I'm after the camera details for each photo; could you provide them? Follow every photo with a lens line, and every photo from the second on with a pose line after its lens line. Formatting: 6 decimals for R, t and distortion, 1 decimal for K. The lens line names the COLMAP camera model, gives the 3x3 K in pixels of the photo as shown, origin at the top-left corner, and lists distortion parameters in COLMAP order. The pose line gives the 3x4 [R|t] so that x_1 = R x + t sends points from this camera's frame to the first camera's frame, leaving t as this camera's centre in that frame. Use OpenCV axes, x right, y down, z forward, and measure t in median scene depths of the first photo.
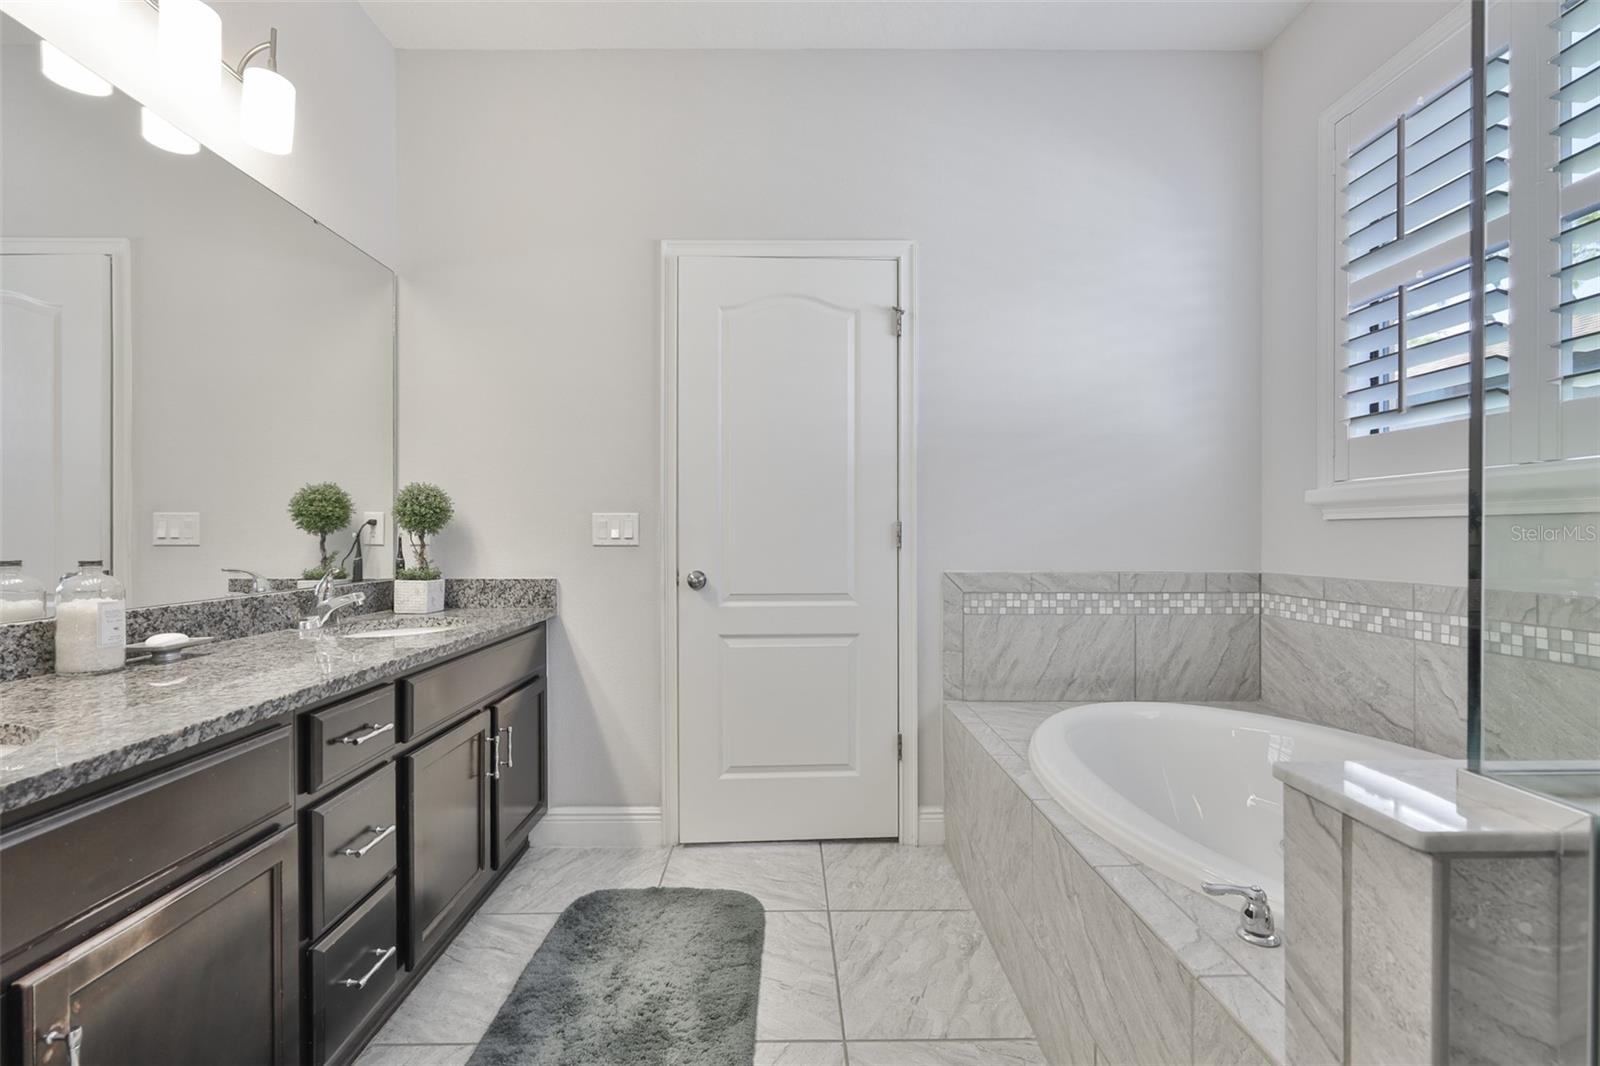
lens RADIAL K [[696.3, 0, 798.3], [0, 696.3, 532.9], [0, 0, 1]] dist [-0.004054, 0.000371]
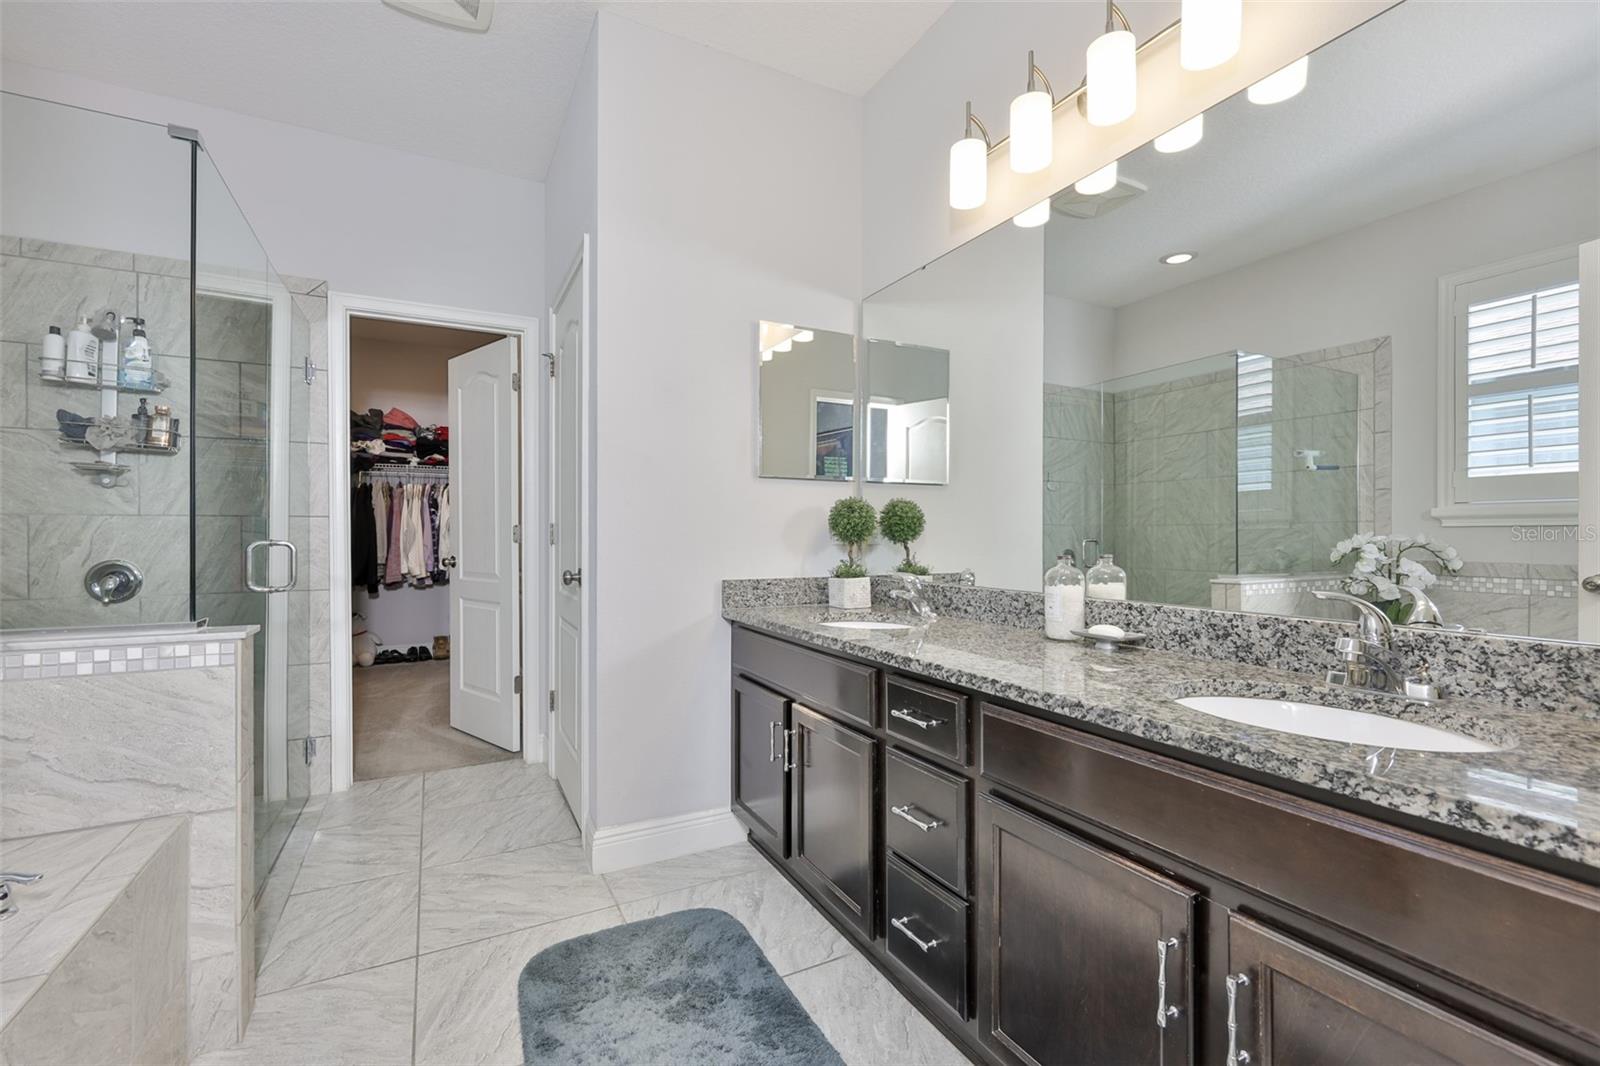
lens RADIAL K [[696.3, 0, 785.1], [0, 696.3, 539.8], [0, 0, 1]] dist [-0.004054, 0.000371]
pose [[-0.904273, -0.001313, -0.426952, 0.024529], [-0.001558, 0.999999, 0.000226, 0.010765], [0.426952, 0.000869, -0.904274, 1.890473]]
